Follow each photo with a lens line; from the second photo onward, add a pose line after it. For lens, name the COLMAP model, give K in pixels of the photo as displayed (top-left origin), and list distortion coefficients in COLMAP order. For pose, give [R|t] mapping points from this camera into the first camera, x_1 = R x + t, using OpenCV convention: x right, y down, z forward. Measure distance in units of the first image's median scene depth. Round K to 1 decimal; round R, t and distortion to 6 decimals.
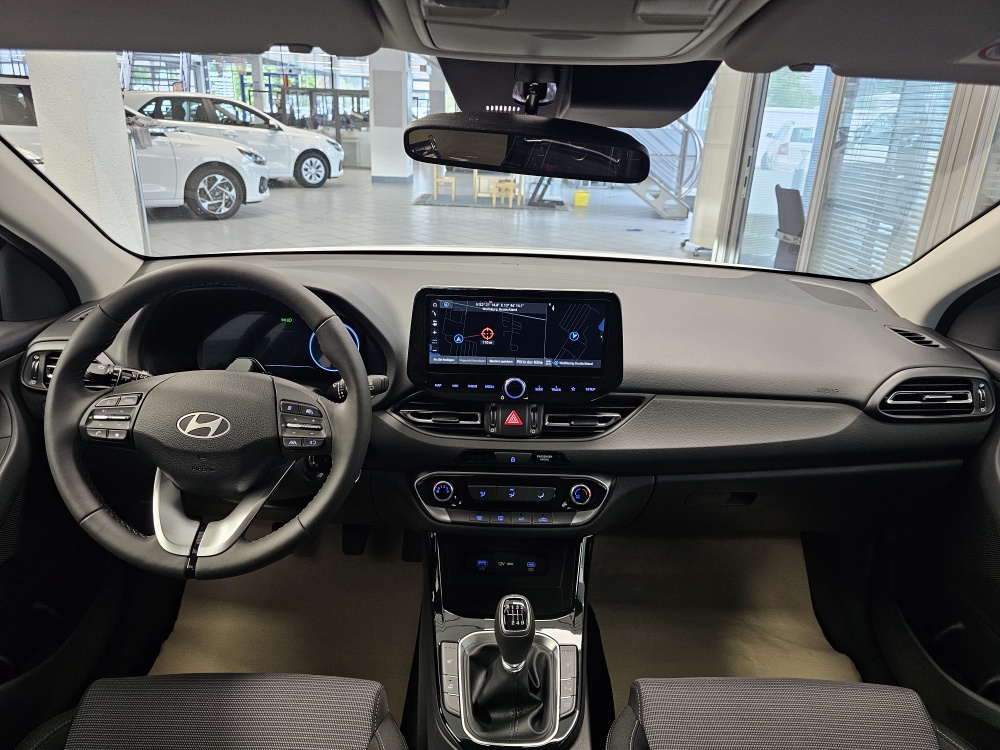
lens RADIAL K [[678.2, 0, 500.0], [0, 678.2, 375.0], [0, 0, 1]] dist [0.007227, -0.003425]
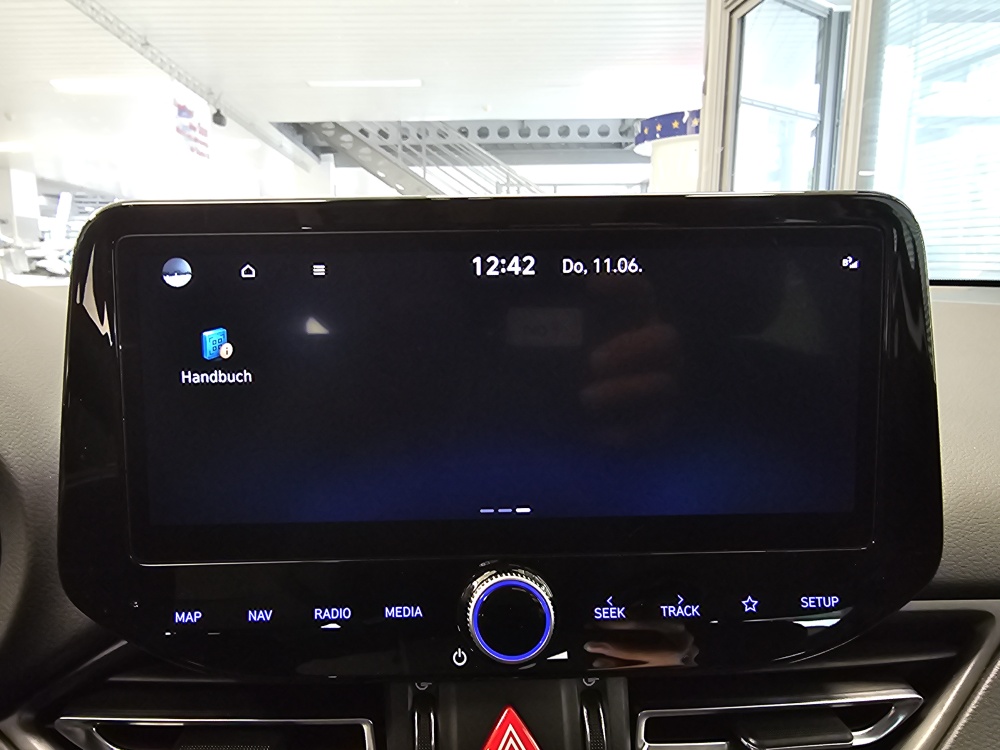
lens RADIAL K [[695.4, 0, 441.2], [0, 695.4, 377.0], [0, 0, 1]] dist [0.000789, 0.001541]
pose [[0.999050, -0.042667, 0.008854, -0.000912], [0.043576, 0.978797, -0.200145, -0.013986], [-0.000127, 0.200341, 0.979726, 0.736484]]
